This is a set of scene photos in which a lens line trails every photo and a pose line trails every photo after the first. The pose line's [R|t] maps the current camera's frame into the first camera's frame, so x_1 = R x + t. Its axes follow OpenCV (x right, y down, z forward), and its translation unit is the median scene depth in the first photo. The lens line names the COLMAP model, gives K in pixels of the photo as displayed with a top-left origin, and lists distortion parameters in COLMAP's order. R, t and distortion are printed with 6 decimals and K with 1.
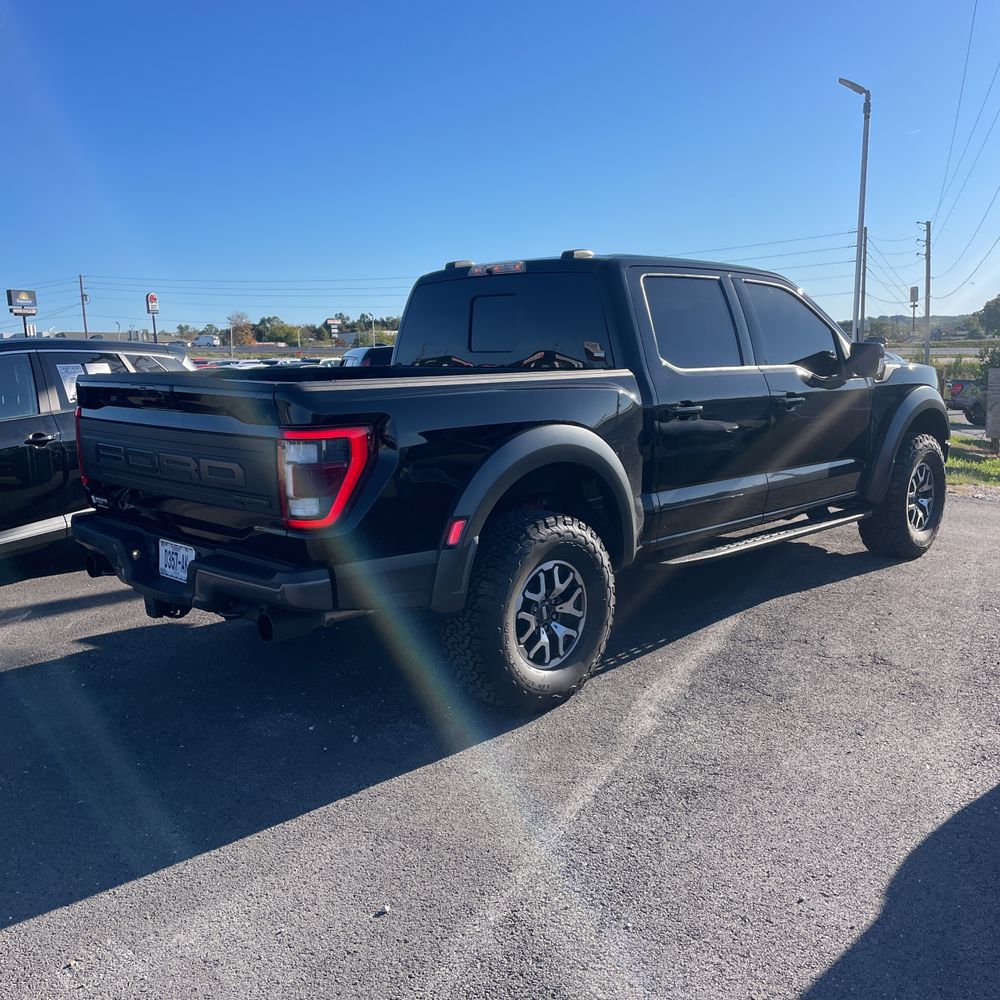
lens RADIAL K [[973.1, 0, 494.7], [0, 973.1, 487.9], [0, 0, 1]] dist [0.073215, -0.108341]
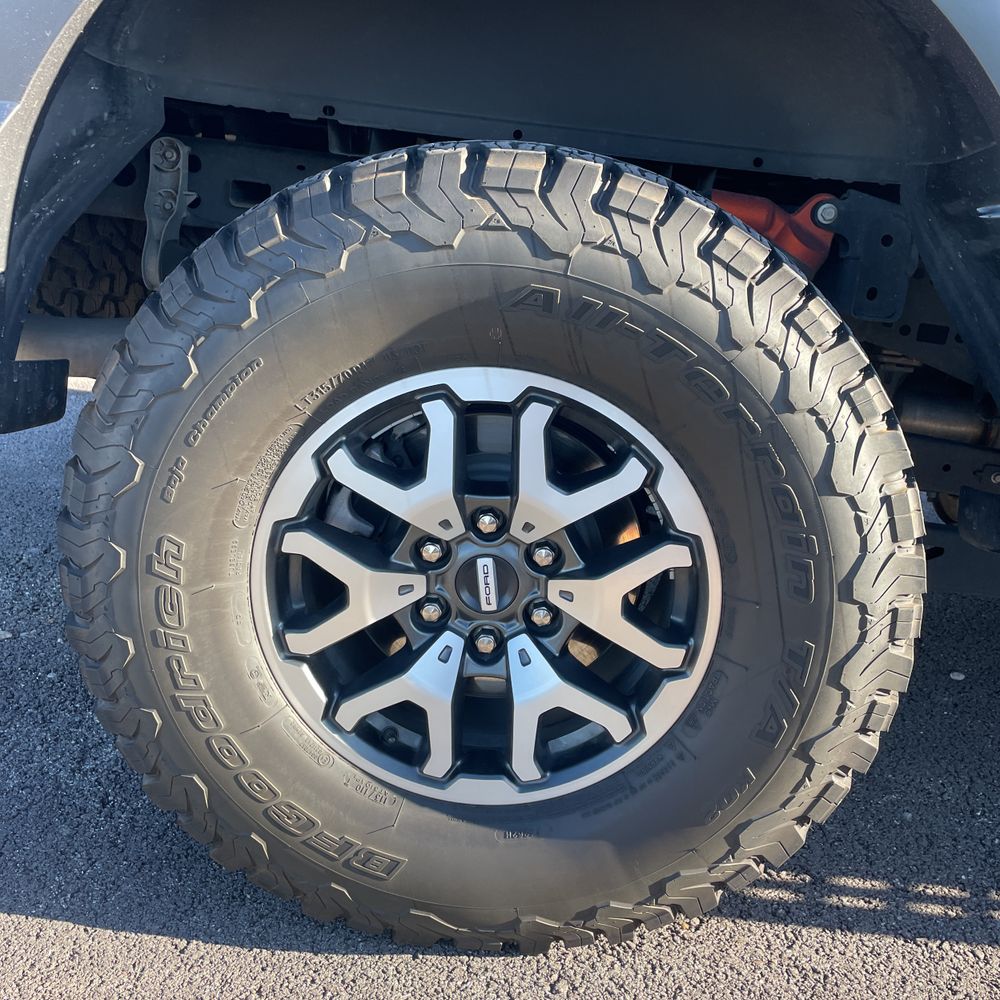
lens RADIAL K [[988.7, 0, 510.0], [0, 988.7, 489.9], [0, 0, 1]] dist [0.090497, -0.125498]
pose [[0.672926, 0.297287, -0.677341, 0.210922], [-0.227783, 0.954469, 0.192622, 0.056373], [0.703765, 0.024667, 0.710005, 0.817460]]
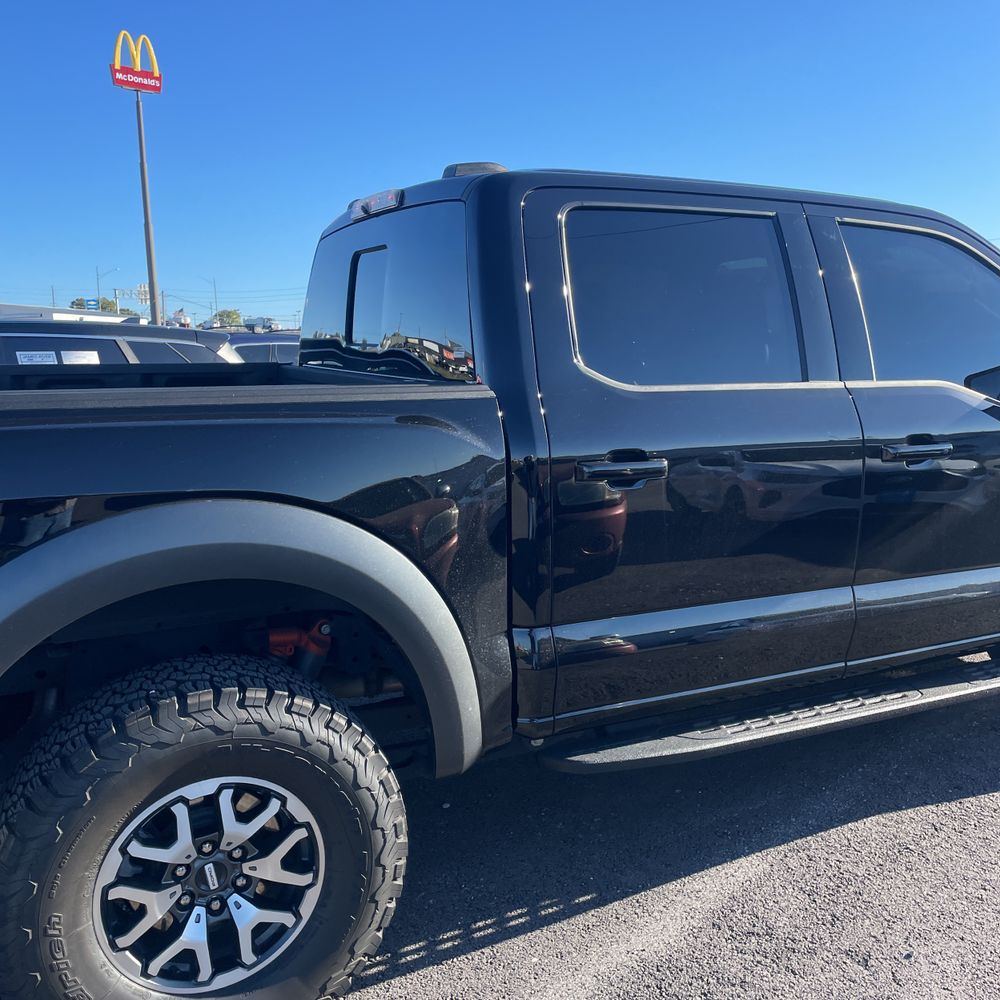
lens RADIAL K [[988.7, 0, 510.0], [0, 988.7, 489.9], [0, 0, 1]] dist [0.090497, -0.125498]
pose [[0.952471, 0.061237, -0.298410, 0.329311], [-0.058551, 0.998123, 0.017939, -0.083591], [0.298949, 0.000386, 0.954269, 0.553280]]
